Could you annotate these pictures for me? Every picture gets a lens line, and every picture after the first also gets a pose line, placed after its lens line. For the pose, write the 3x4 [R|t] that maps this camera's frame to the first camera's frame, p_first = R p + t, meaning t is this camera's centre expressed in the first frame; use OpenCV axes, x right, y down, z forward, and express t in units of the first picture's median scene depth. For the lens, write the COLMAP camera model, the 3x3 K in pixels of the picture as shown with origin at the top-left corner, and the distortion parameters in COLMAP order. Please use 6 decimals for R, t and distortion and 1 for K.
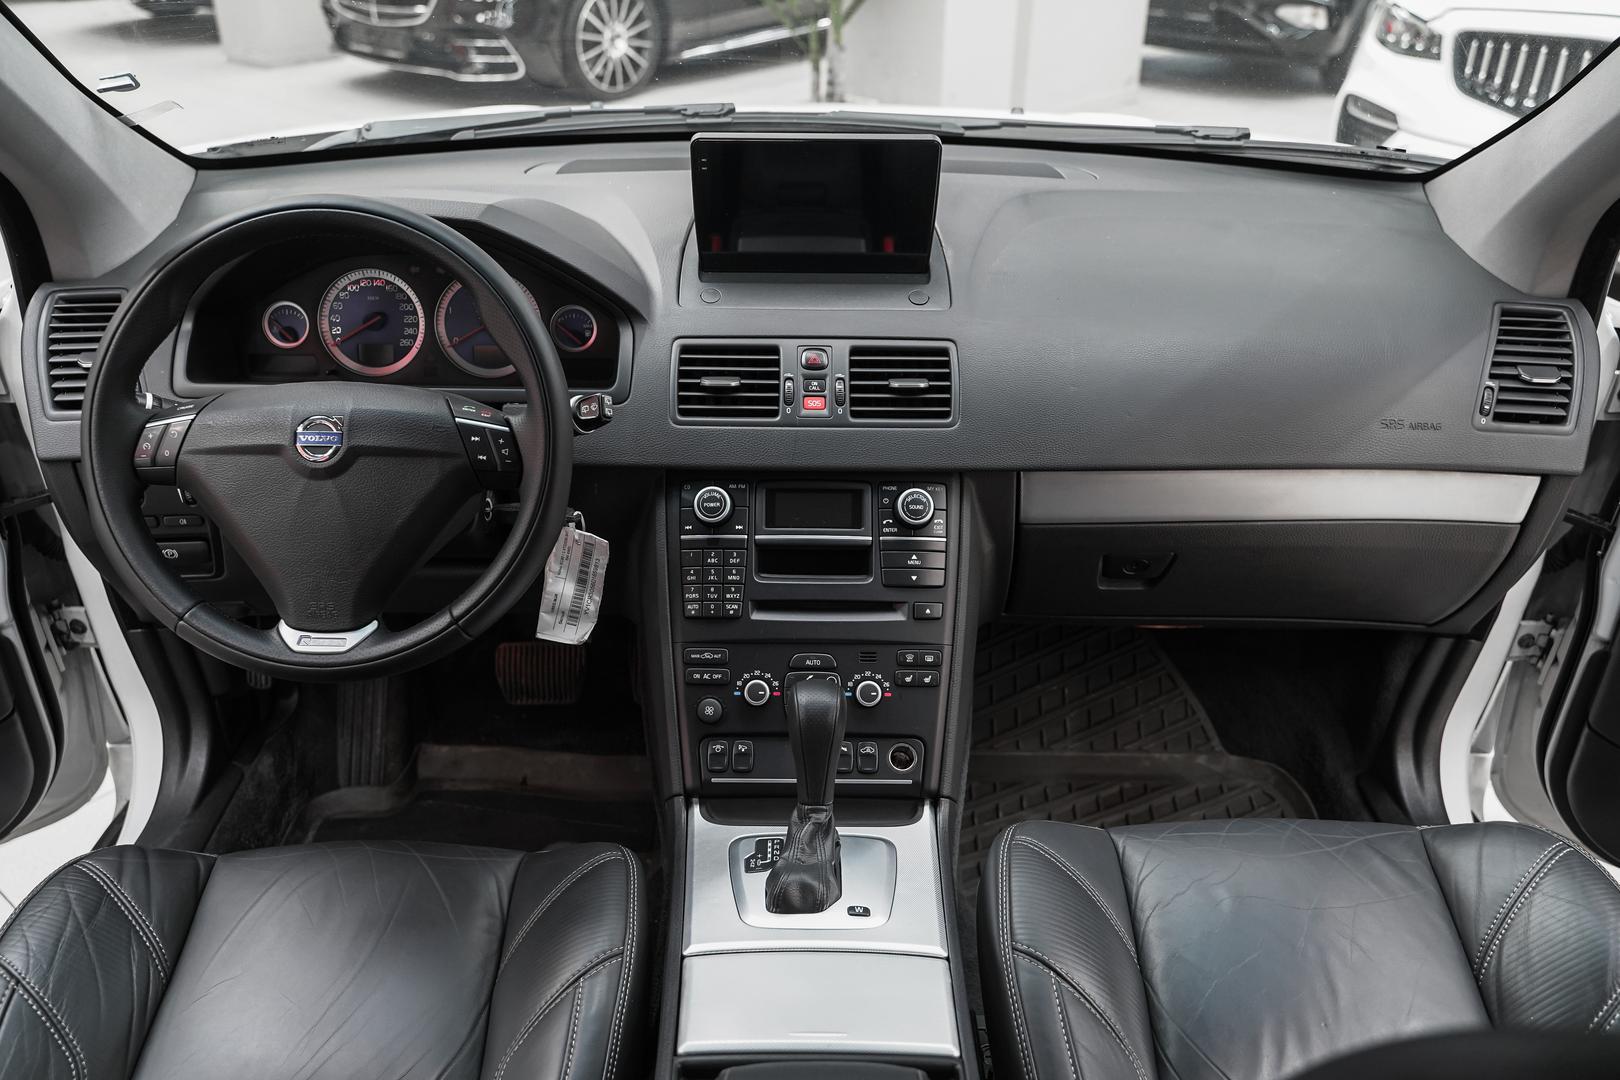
lens RADIAL K [[1347.7, 0, 804.4], [0, 1347.7, 552.1], [0, 0, 1]] dist [-0.011945, -0.004166]
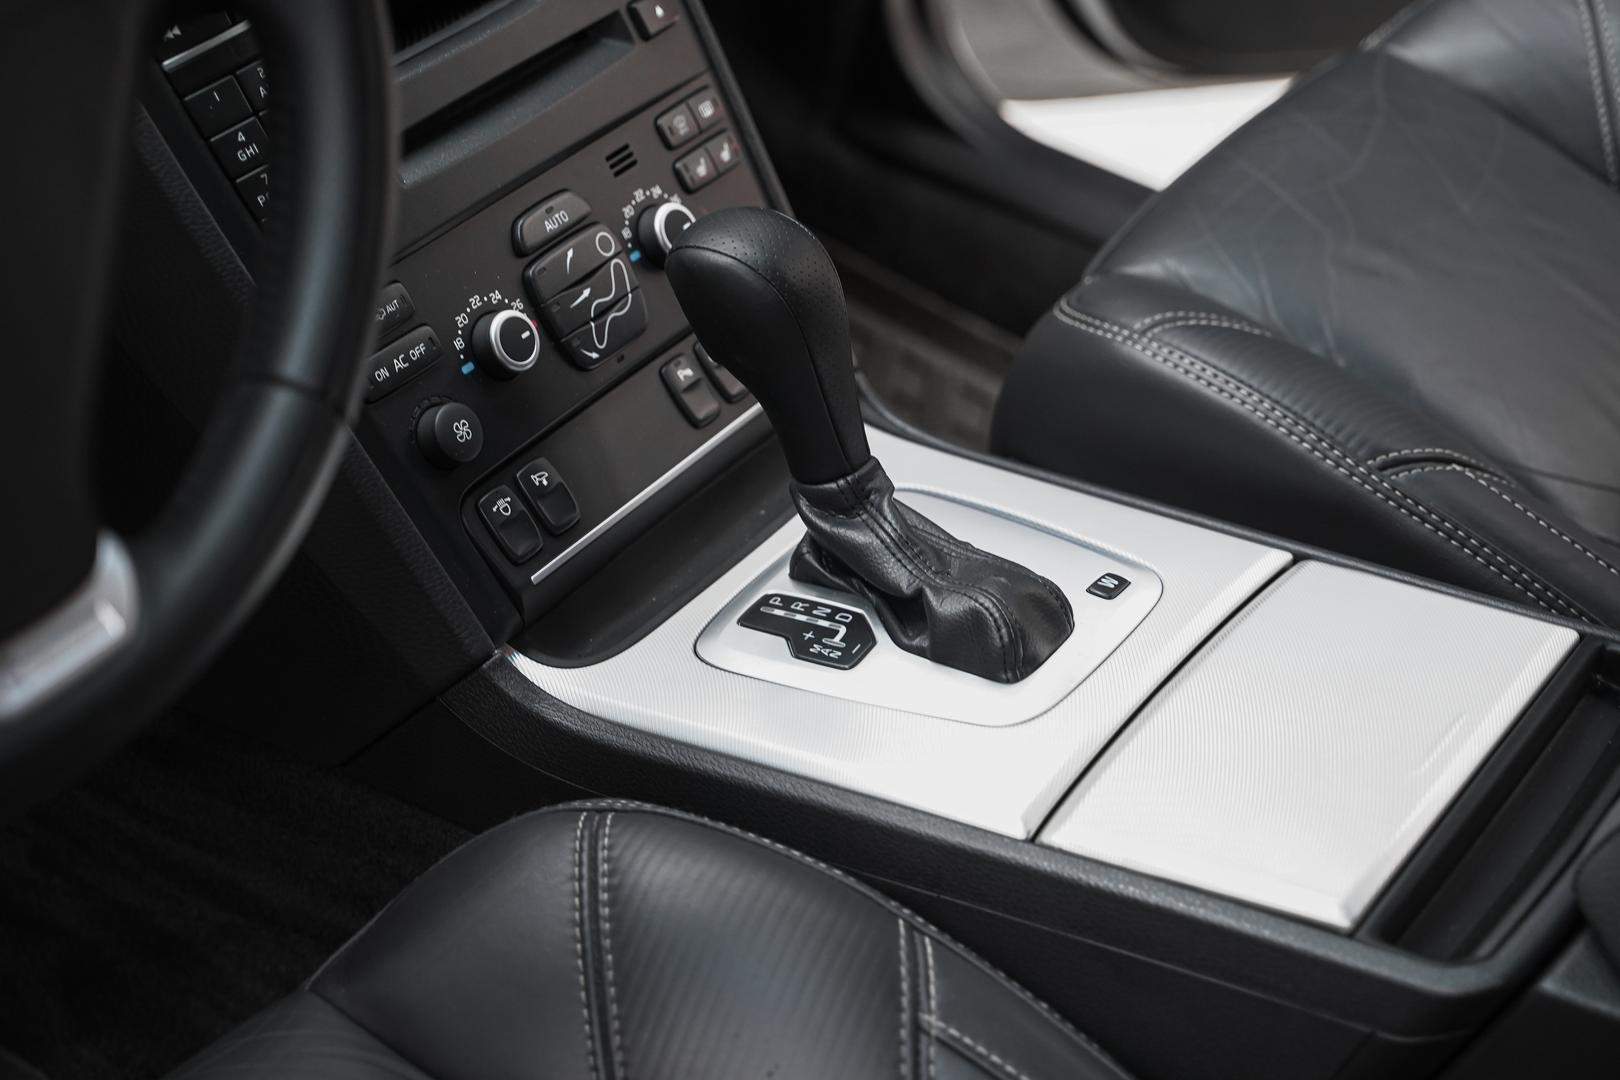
lens RADIAL K [[3017.3, 0, 810.0], [0, 3017.3, 540.0], [0, 0, 1]] dist [0.005254, 0.025158]
pose [[0.557960, -0.473057, 0.681834, -0.615602], [0.338006, 0.879924, 0.333895, -0.112741], [-0.757913, 0.044164, 0.650859, 0.334413]]
